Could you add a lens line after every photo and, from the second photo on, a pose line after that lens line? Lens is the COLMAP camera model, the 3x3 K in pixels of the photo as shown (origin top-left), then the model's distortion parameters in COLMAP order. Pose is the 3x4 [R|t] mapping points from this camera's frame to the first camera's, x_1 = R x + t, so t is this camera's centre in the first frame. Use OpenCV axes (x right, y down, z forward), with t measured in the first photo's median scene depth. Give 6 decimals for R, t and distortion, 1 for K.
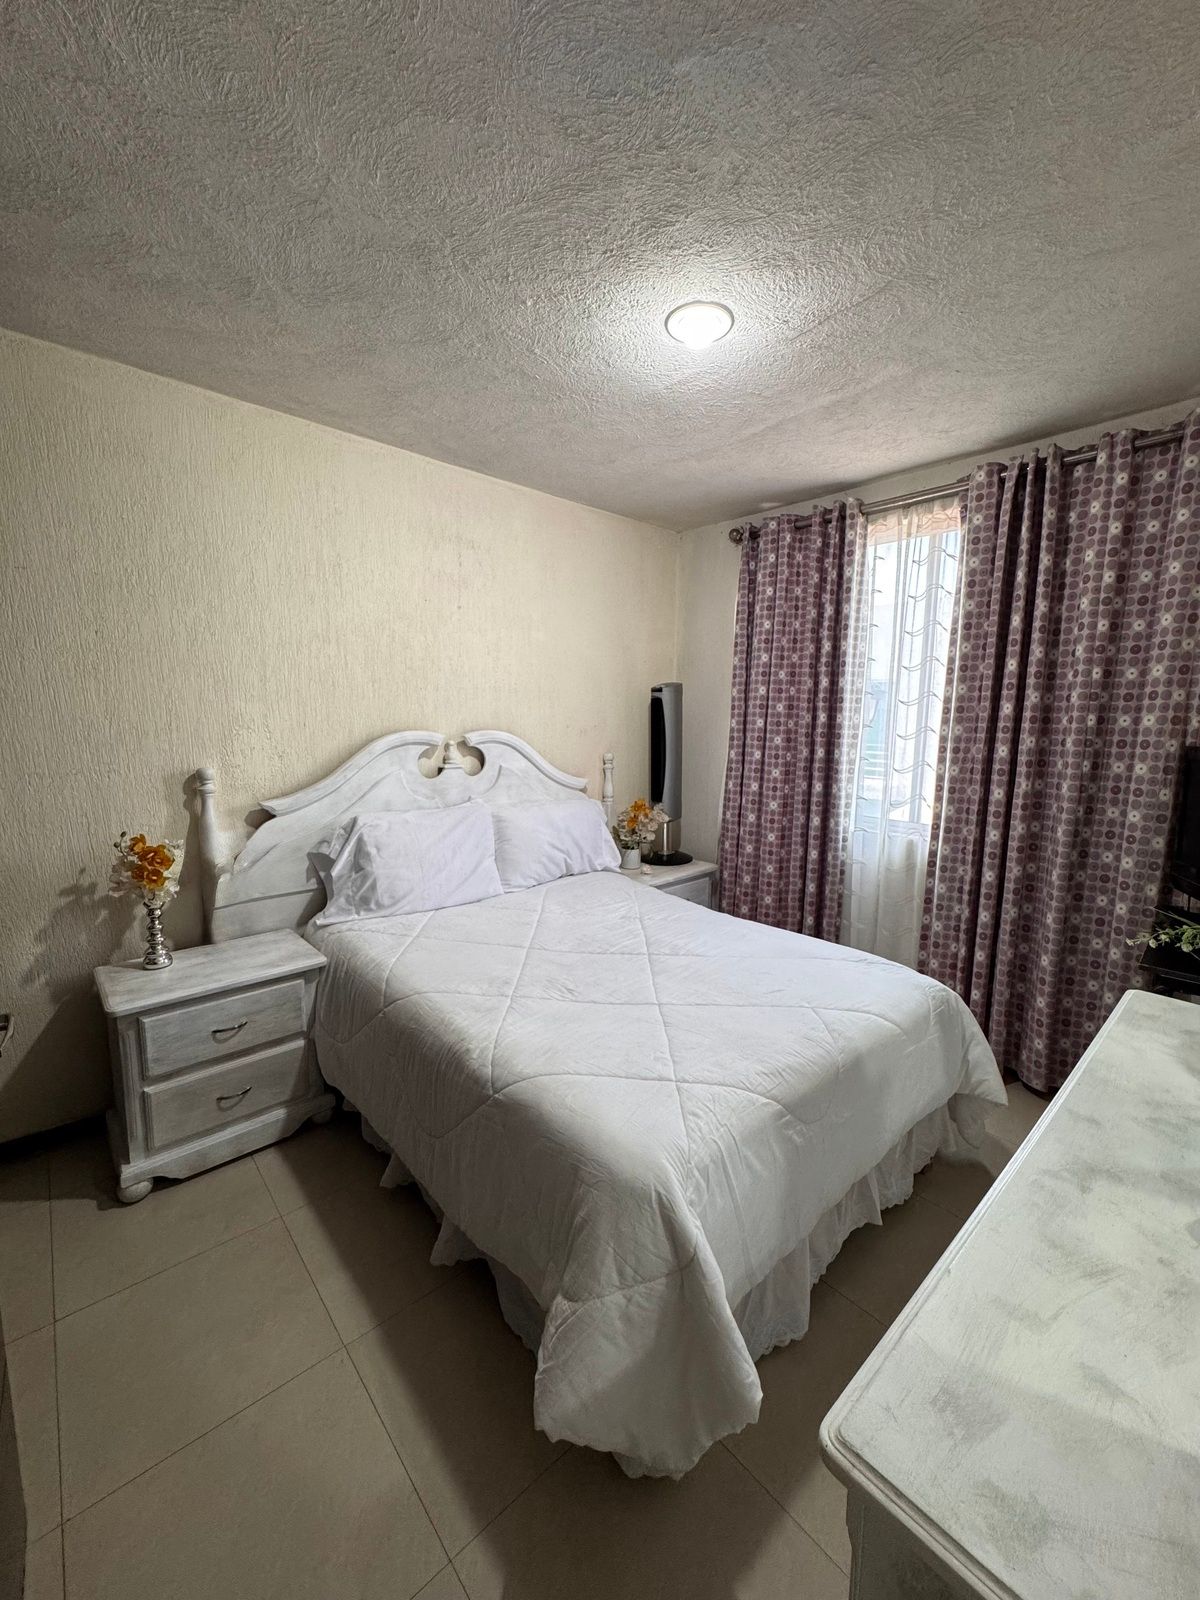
lens RADIAL K [[637.2, 0, 602.7], [0, 637.2, 800.3], [0, 0, 1]] dist [-0.008654, 0.000994]
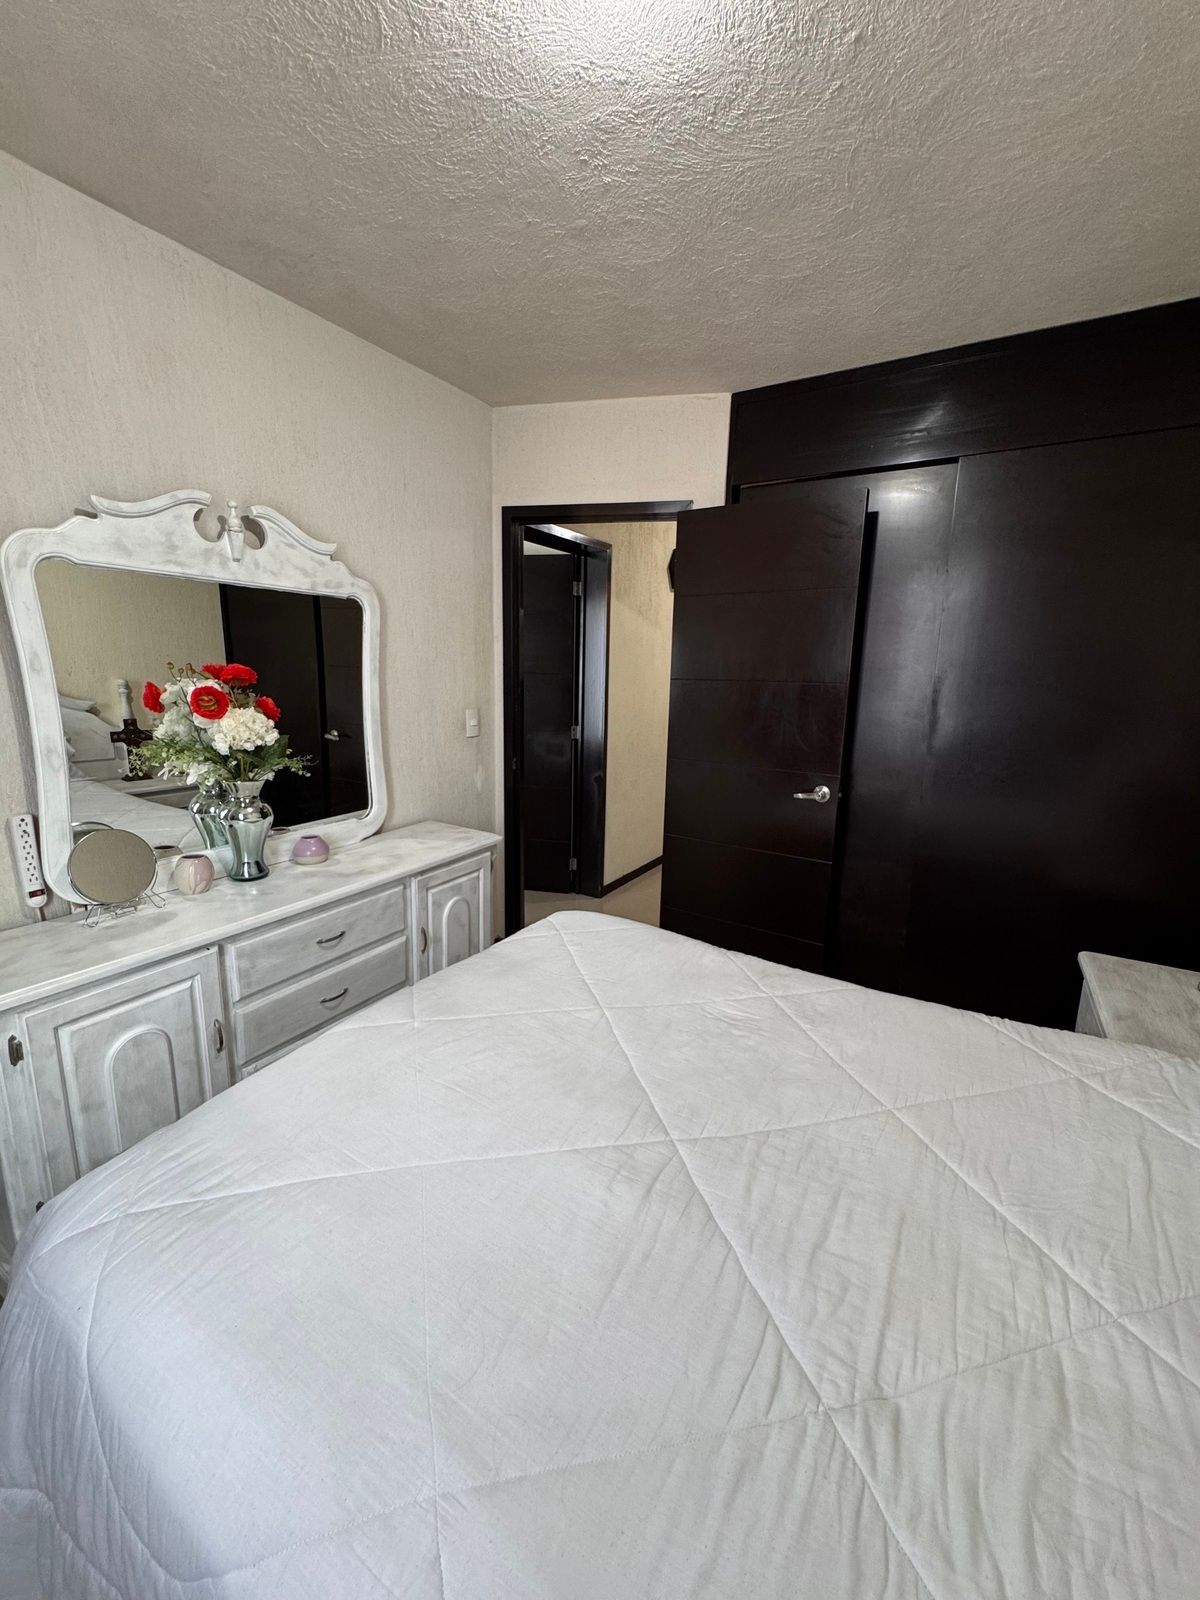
lens RADIAL K [[637.2, 0, 602.7], [0, 637.2, 800.3], [0, 0, 1]] dist [-0.008654, 0.000994]
pose [[-0.953940, 0.025640, -0.298901, 0.604556], [-0.072528, 0.947074, 0.312714, -0.364379], [0.291099, 0.319989, -0.901592, 3.088200]]
